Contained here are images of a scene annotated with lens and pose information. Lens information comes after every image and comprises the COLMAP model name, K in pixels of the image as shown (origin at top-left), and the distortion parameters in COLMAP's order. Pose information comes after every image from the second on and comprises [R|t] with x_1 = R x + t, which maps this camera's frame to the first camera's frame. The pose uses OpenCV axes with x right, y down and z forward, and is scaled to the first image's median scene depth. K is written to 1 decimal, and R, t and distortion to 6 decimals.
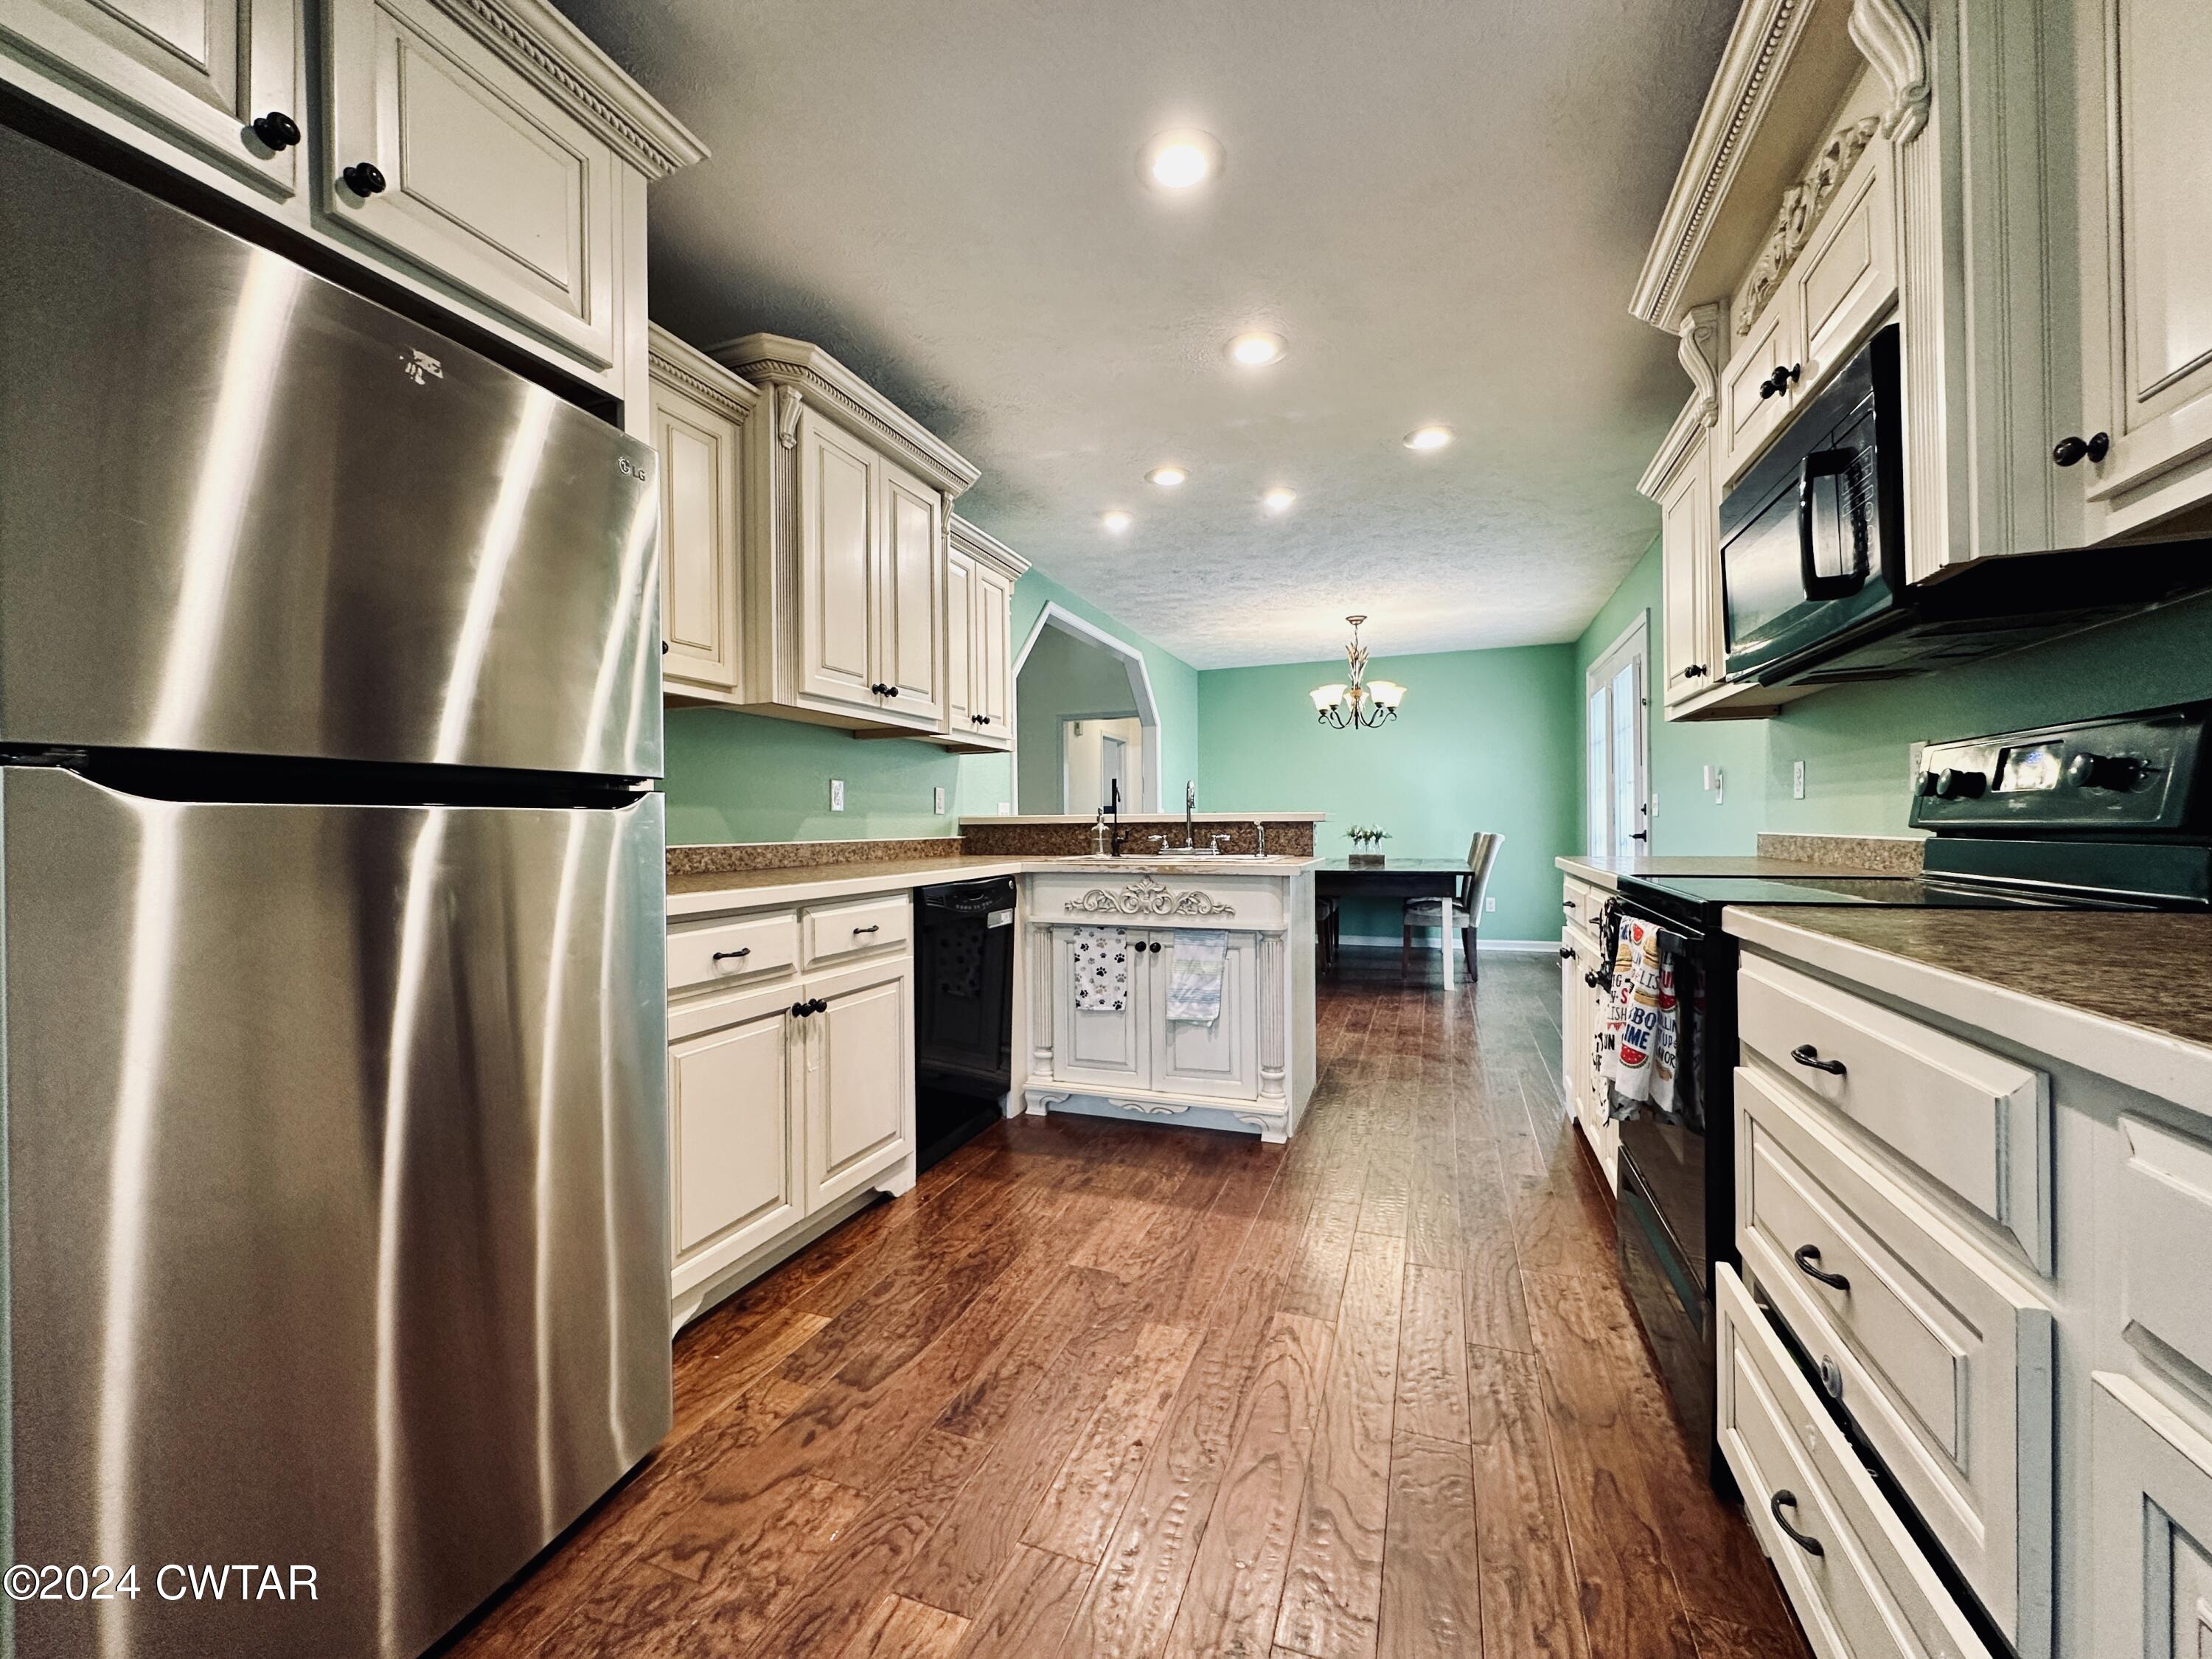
lens RADIAL K [[884.7, 0, 1105.5], [0, 884.7, 828.2], [0, 0, 1]] dist [-0.003577, 0.000727]
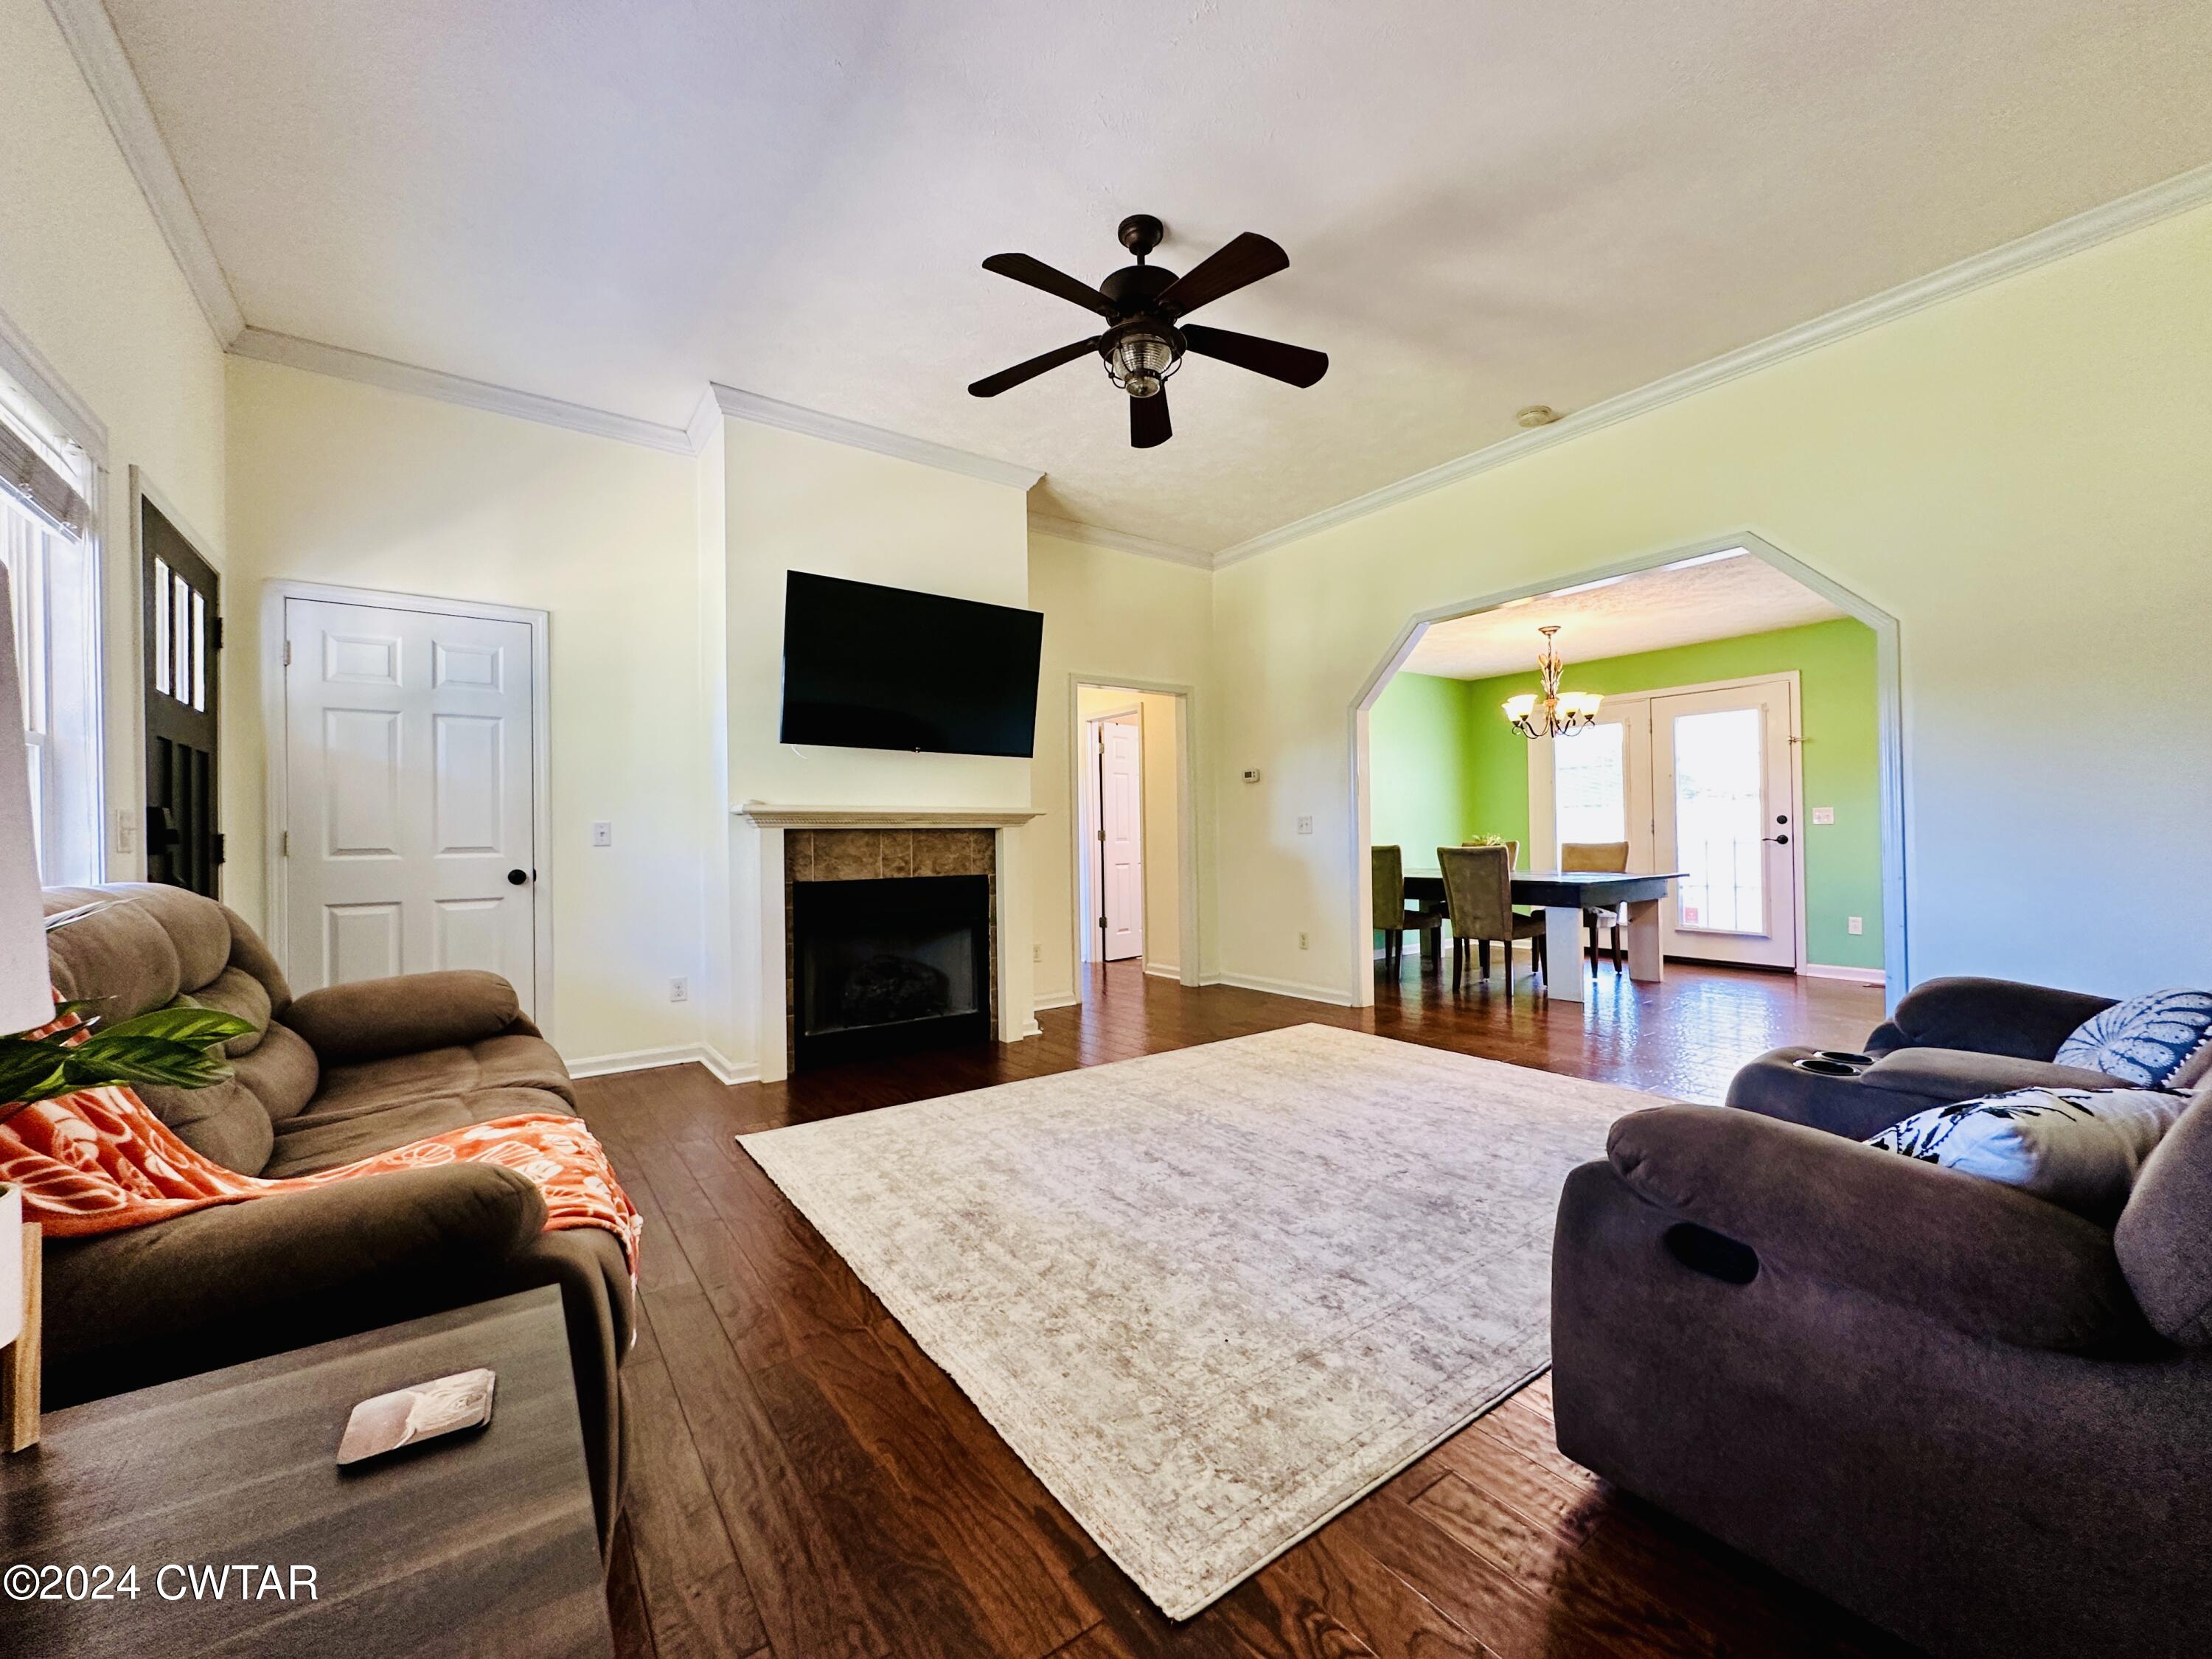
lens RADIAL K [[884.7, 0, 1106.3], [0, 884.7, 827.5], [0, 0, 1]] dist [-0.003577, 0.000727]
pose [[0.554480, 0.005269, 0.832181, -1.645211], [0.013387, 0.999794, -0.015249, -0.003942], [-0.832090, 0.019596, 0.554295, 1.717382]]
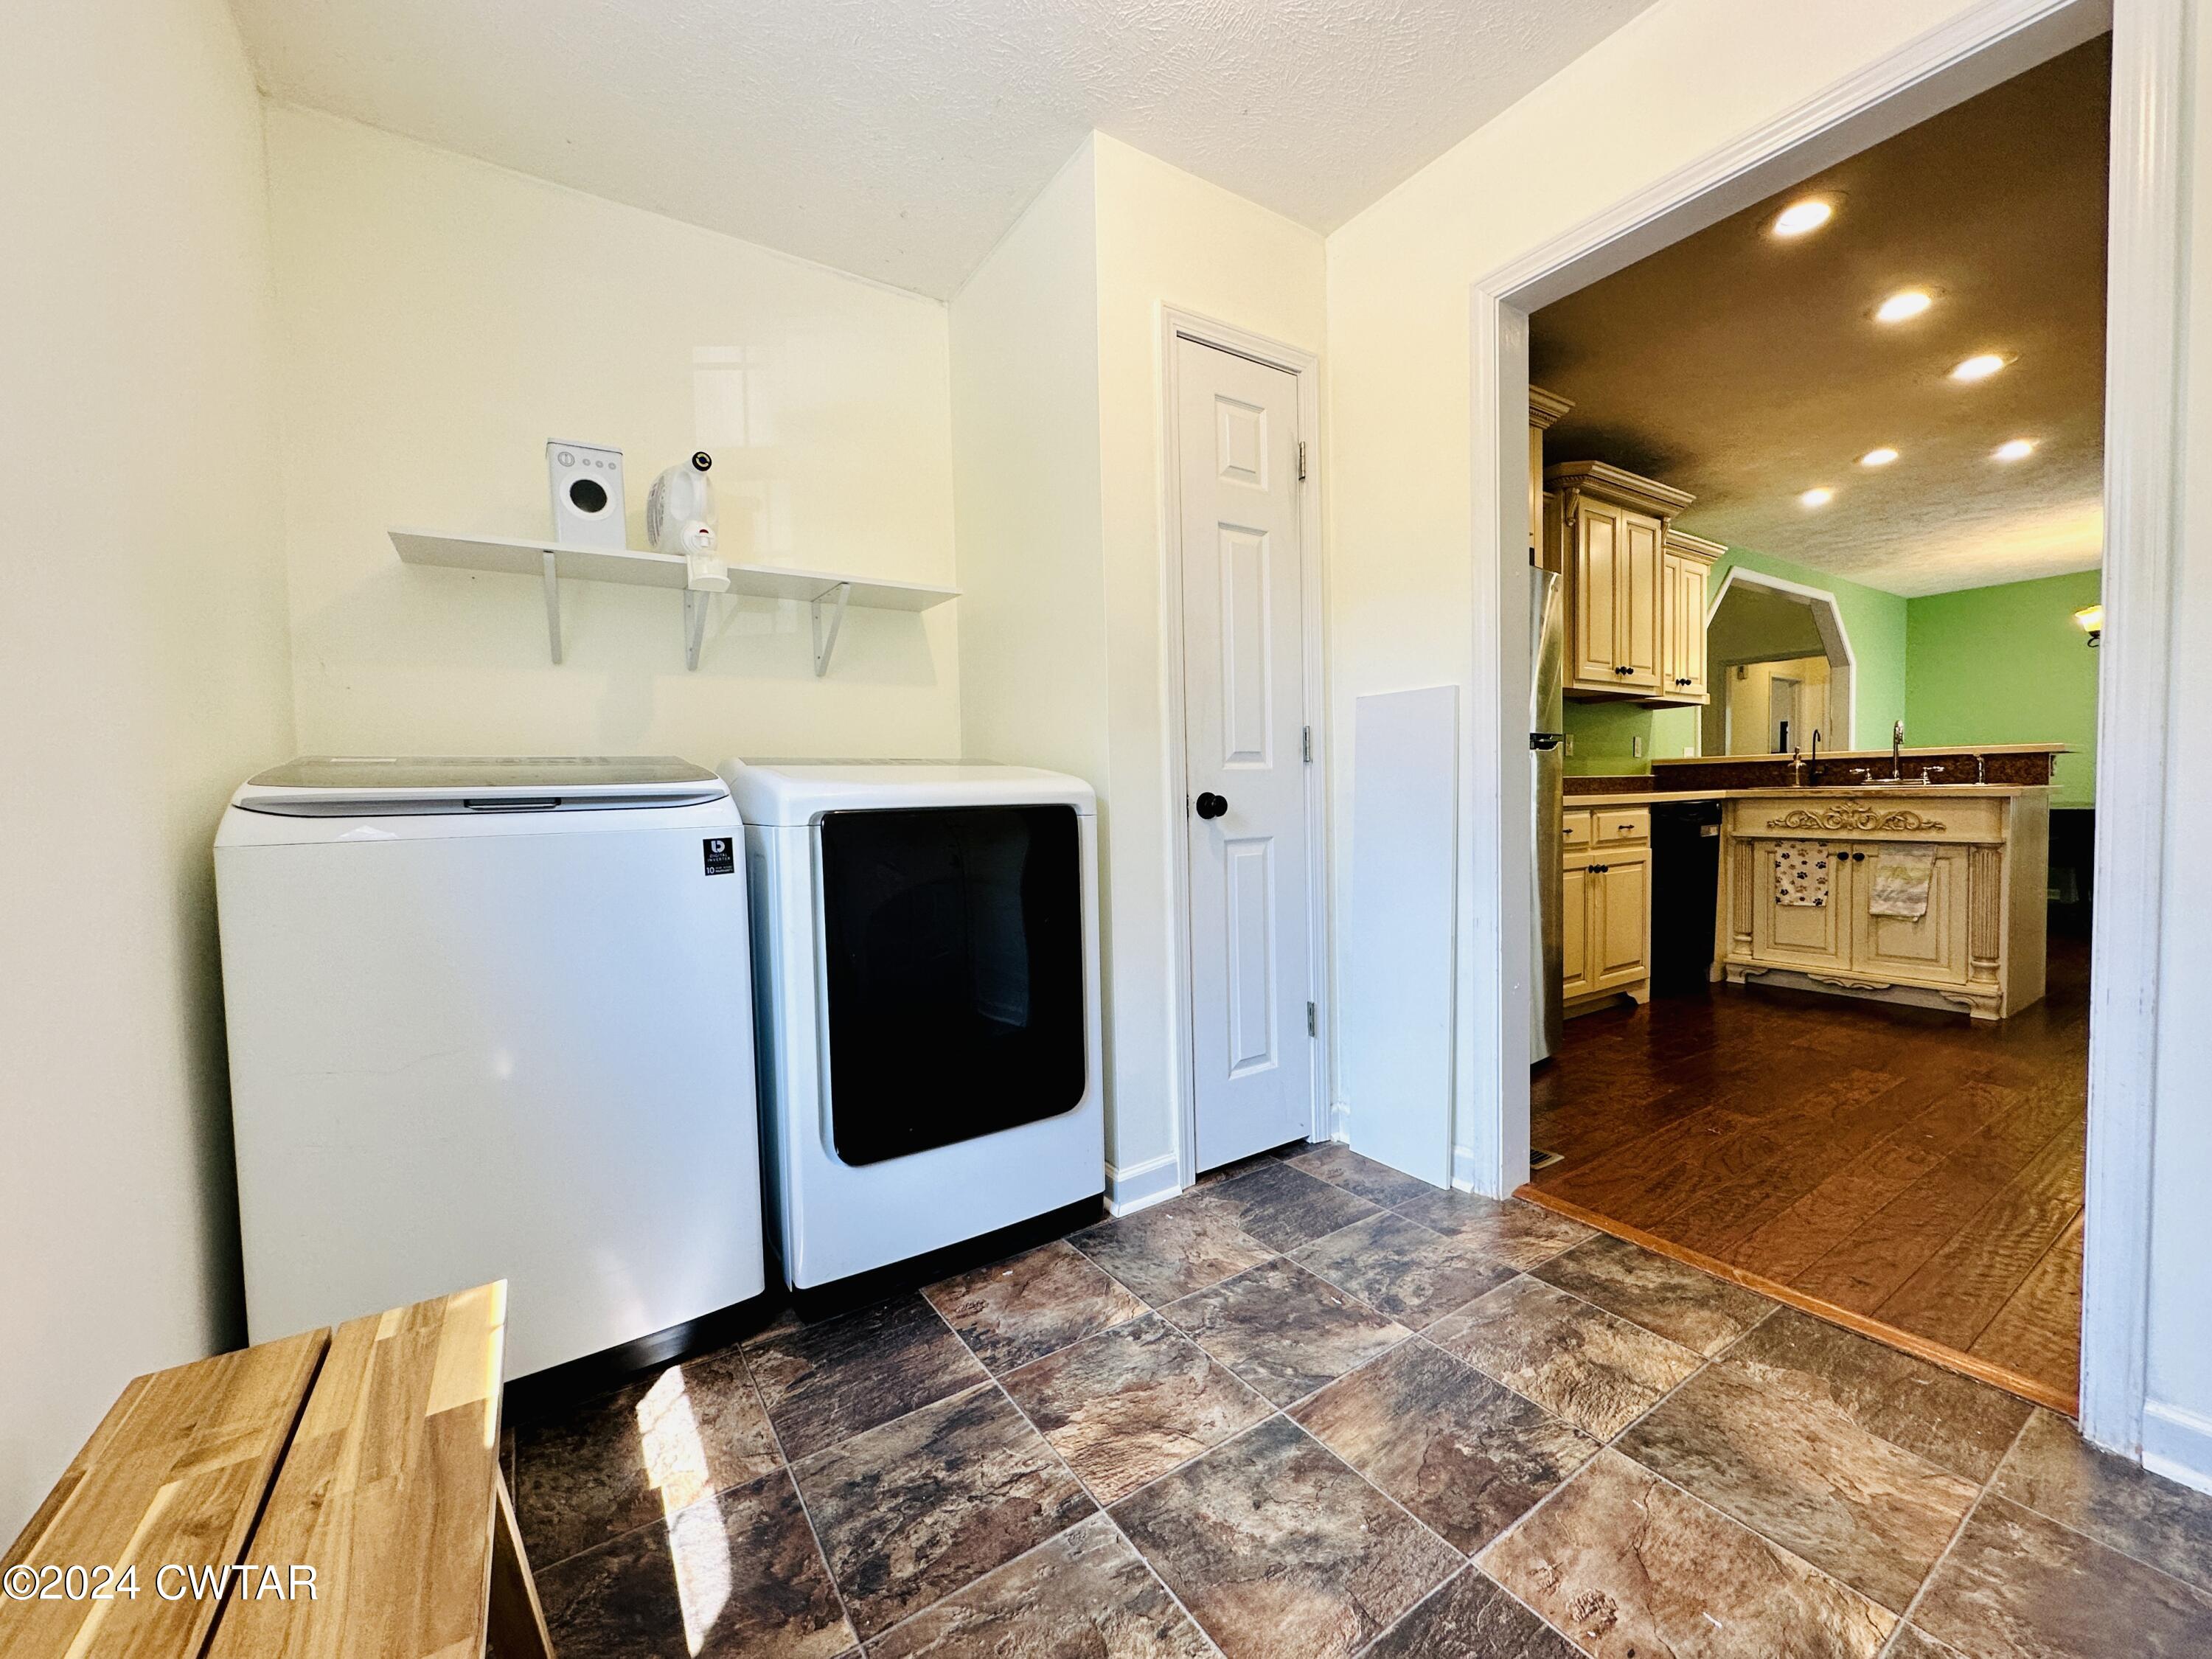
lens RADIAL K [[884.7, 0, 1106.8], [0, 884.7, 829.8], [0, 0, 1]] dist [-0.003577, 0.000727]
pose [[0.809352, 0.015474, -0.587120, -0.071928], [0.012419, 0.998978, 0.043448, 0.030112], [0.587193, -0.042456, 0.808333, -0.631455]]
